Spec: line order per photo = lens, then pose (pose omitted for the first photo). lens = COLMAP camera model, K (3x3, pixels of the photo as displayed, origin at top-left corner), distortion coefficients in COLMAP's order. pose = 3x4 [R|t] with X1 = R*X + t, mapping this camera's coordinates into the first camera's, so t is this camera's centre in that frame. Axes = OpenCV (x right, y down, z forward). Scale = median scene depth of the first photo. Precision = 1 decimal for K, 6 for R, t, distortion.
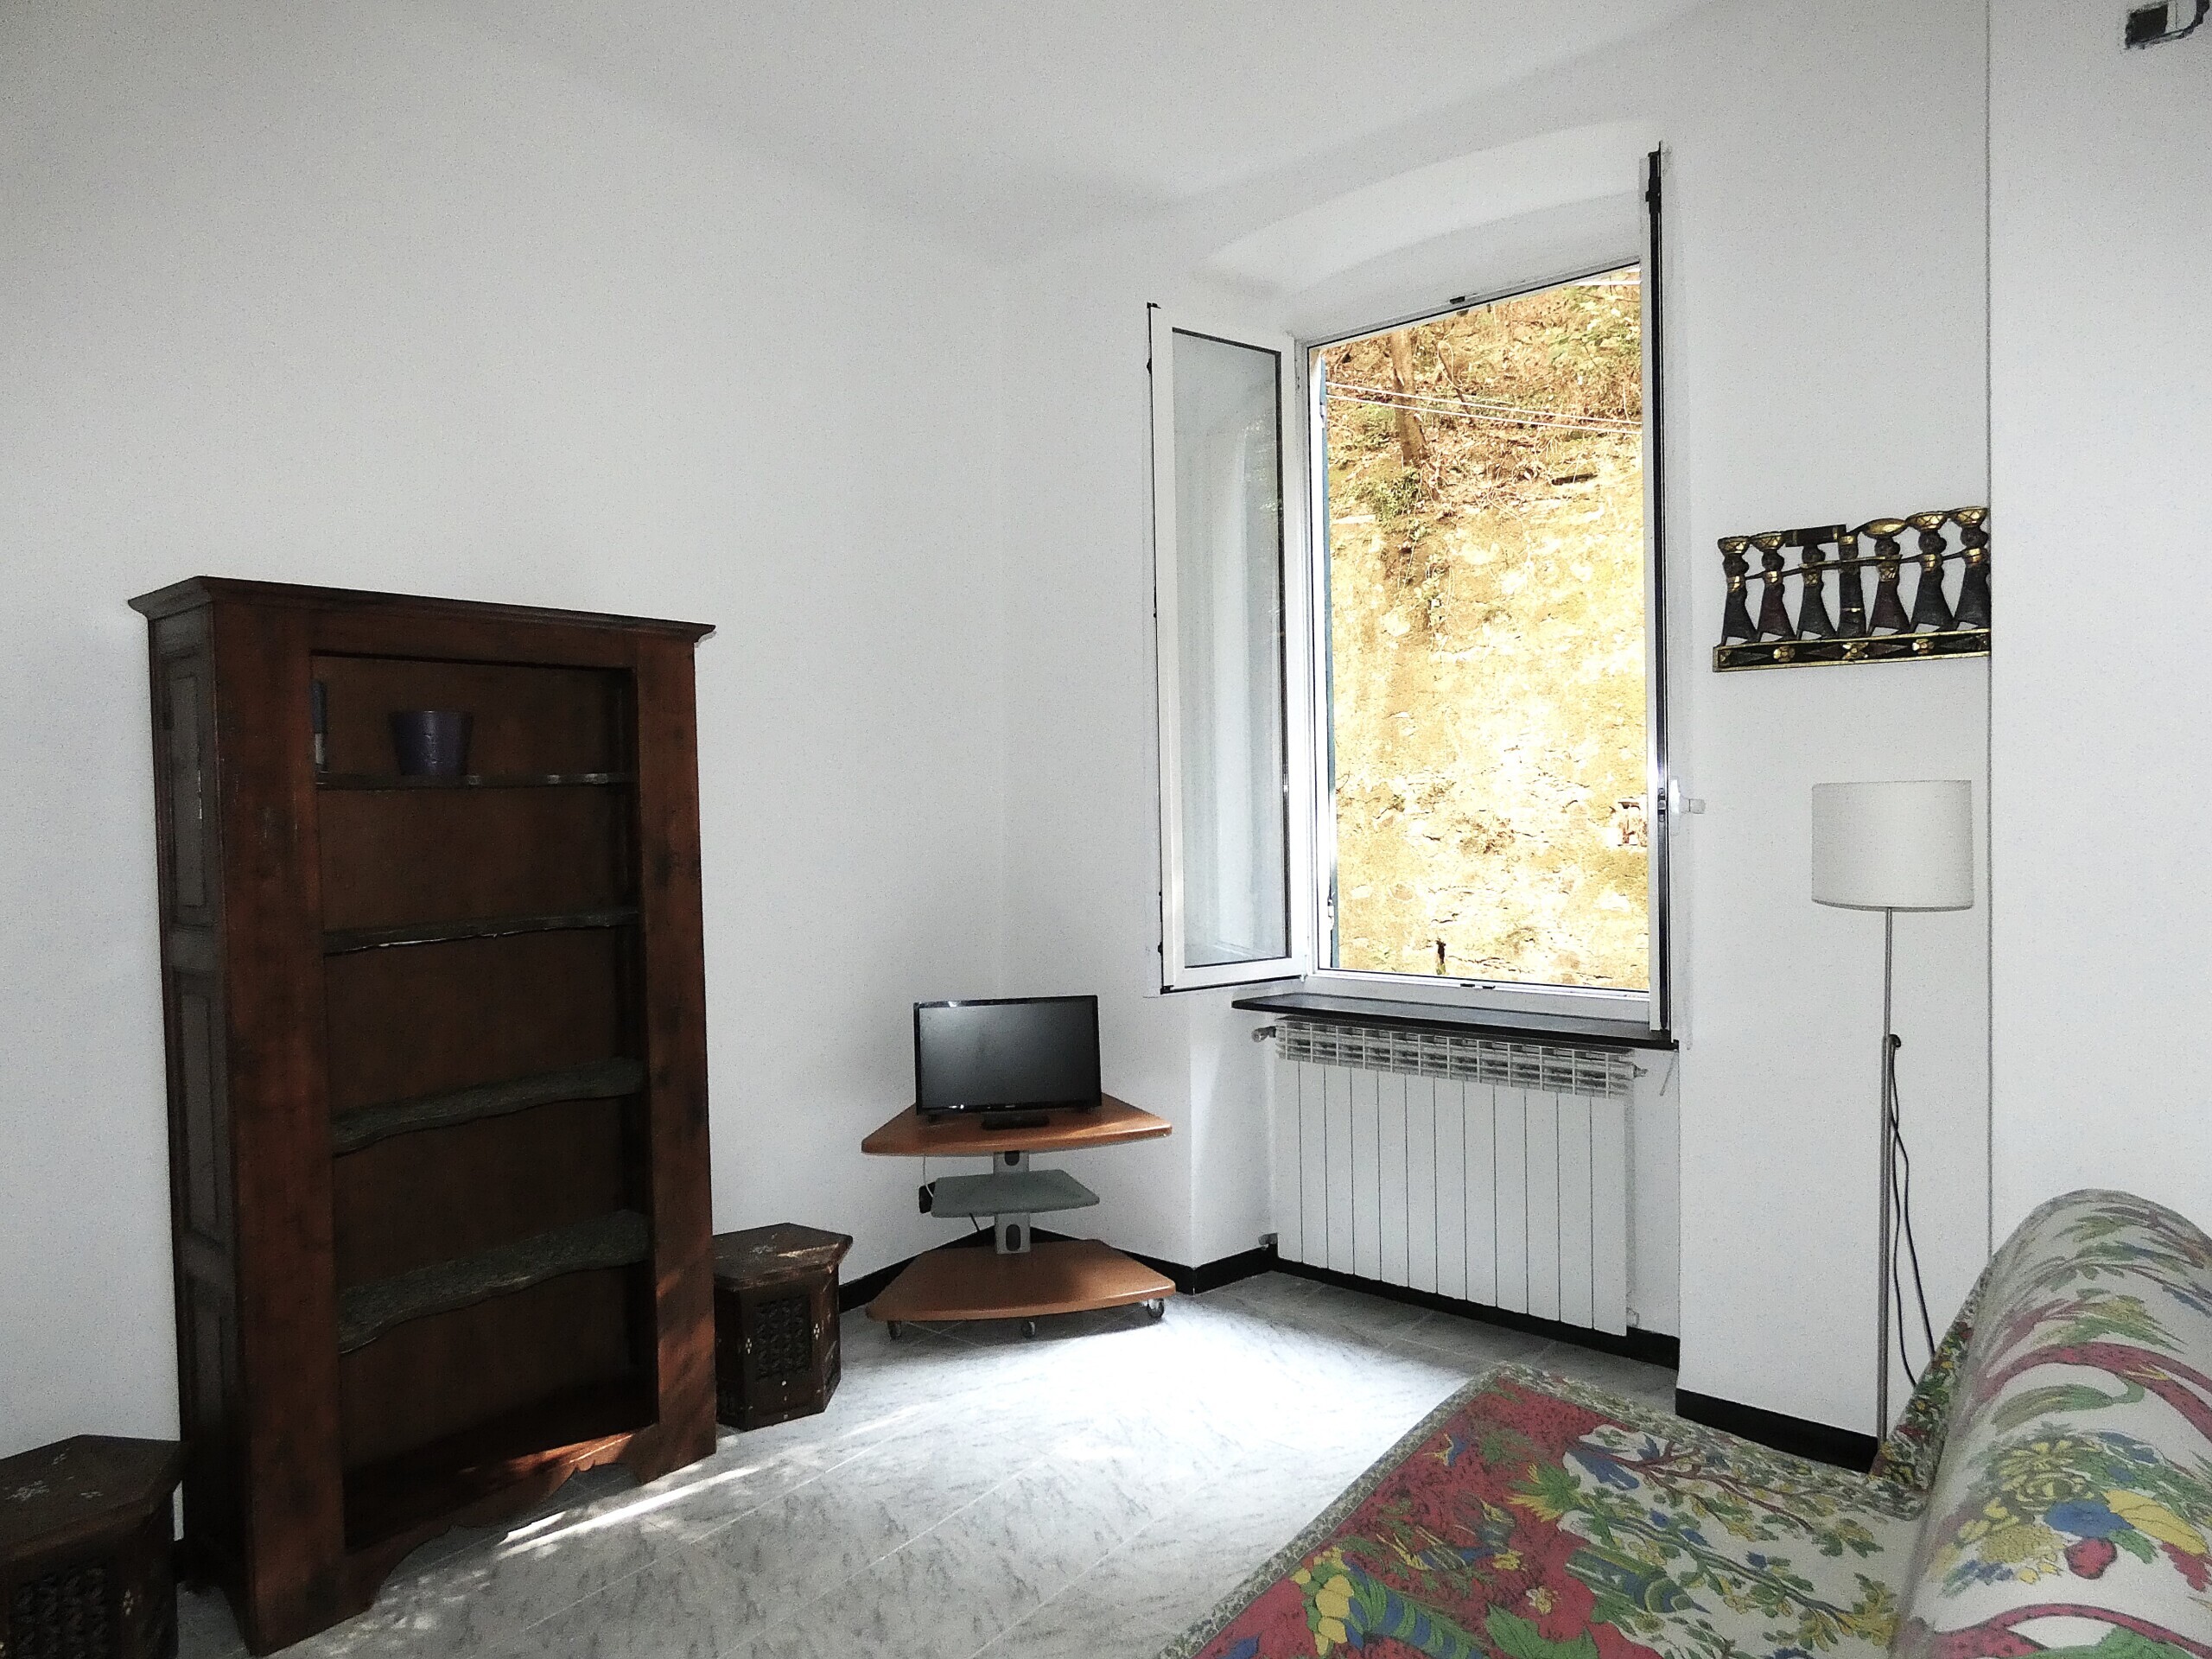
lens RADIAL K [[1328.0, 0, 1106.0], [0, 1328.0, 829.5], [0, 0, 1]] dist [0.001519, 0.001004]
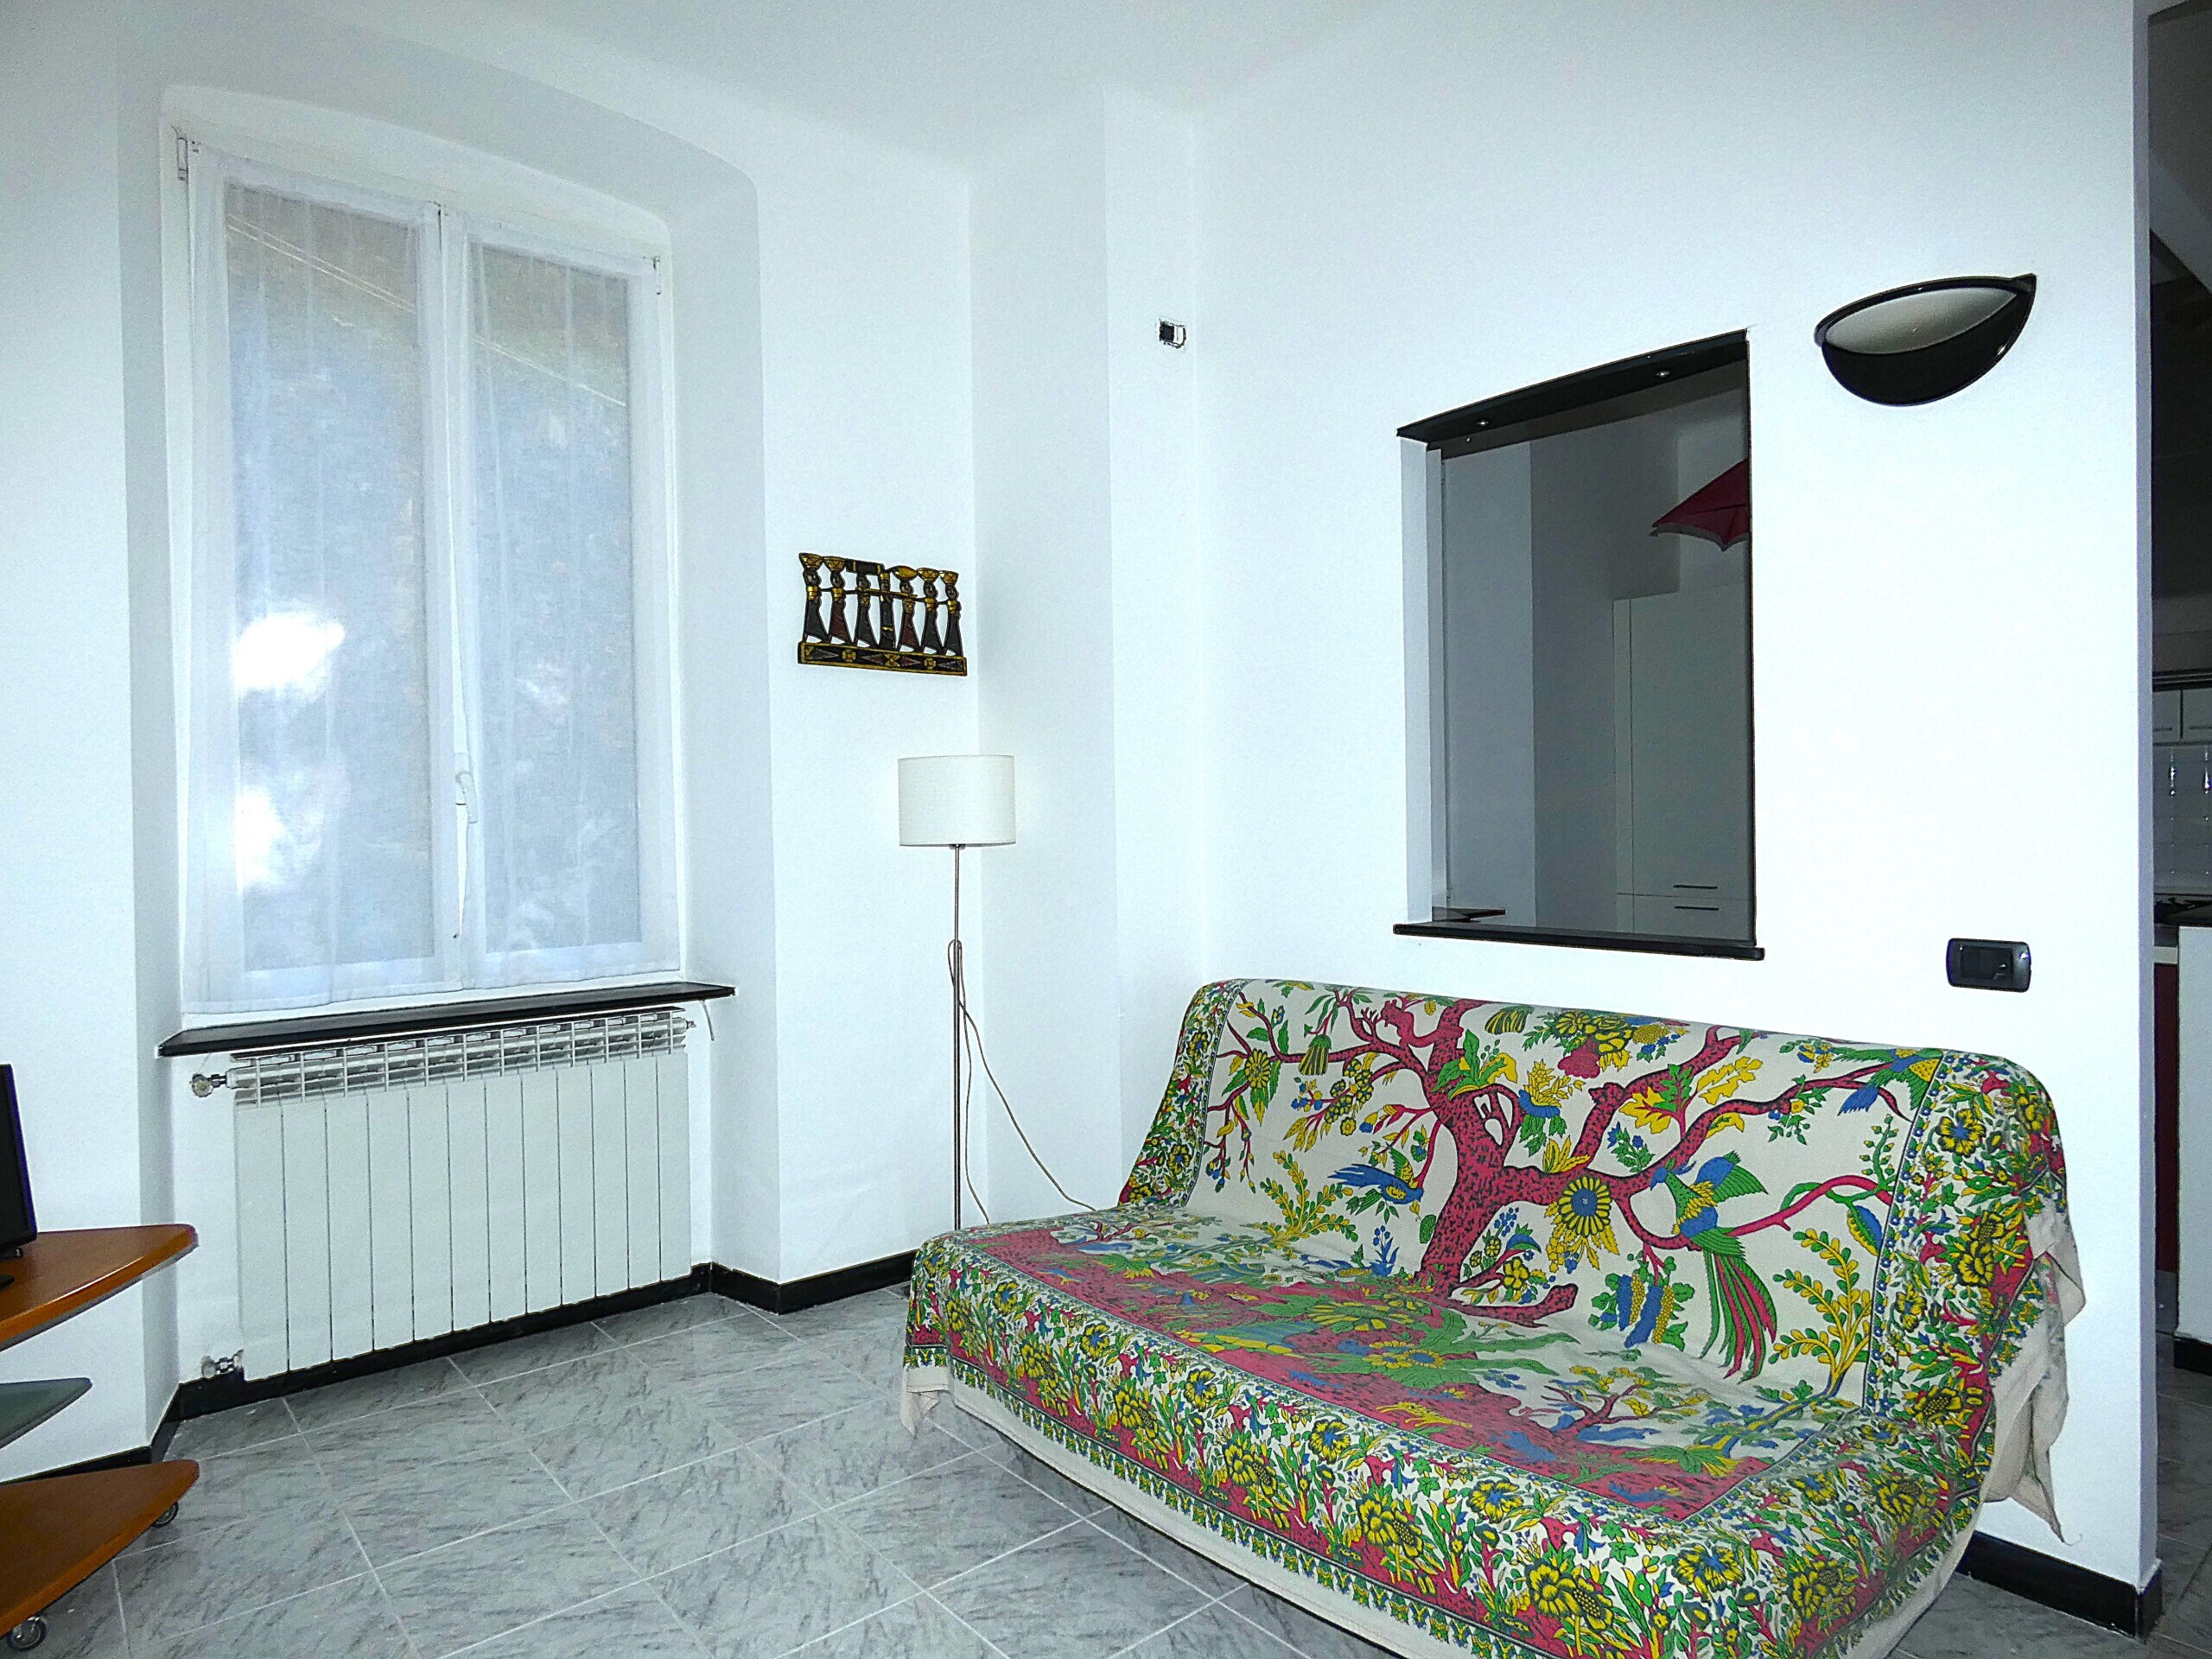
lens RADIAL K [[1328.0, 0, 1106.0], [0, 1328.0, 829.5], [0, 0, 1]] dist [0.001519, 0.001004]
pose [[0.214050, 0.003111, 0.976818, -0.681786], [0.032297, 0.999426, -0.010261, 0.054490], [-0.976289, 0.033745, 0.213827, 0.509023]]
